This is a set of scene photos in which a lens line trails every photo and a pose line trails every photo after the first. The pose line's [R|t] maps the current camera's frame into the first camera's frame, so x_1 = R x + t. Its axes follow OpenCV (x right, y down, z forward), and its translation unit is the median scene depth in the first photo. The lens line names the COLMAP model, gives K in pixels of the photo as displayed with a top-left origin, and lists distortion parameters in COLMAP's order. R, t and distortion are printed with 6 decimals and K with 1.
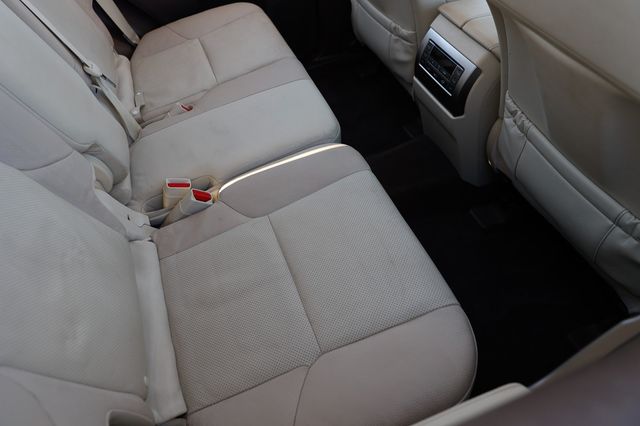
lens RADIAL K [[428.0, 0, 320.0], [0, 428.0, 213.0], [0, 0, 1]] dist [-0.061369, 0.002937]
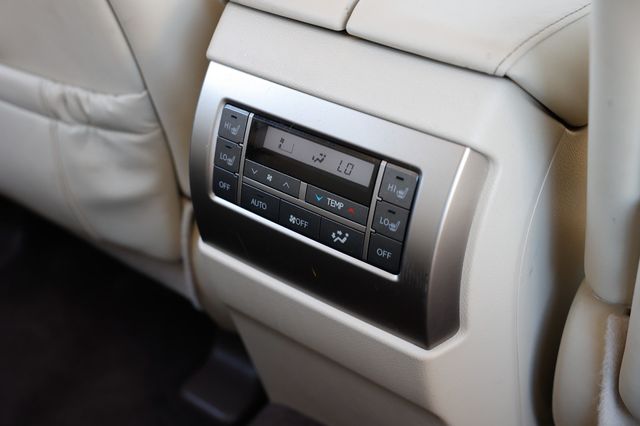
lens RADIAL K [[917.6, 0, 320.0], [0, 917.6, 213.0], [0, 0, 1]] dist [0.015269, 0.020418]
pose [[0.851380, -0.277881, 0.444898, 0.030853], [0.392070, 0.900563, -0.187799, -0.184850], [-0.348473, 0.334319, 0.875670, 0.423264]]
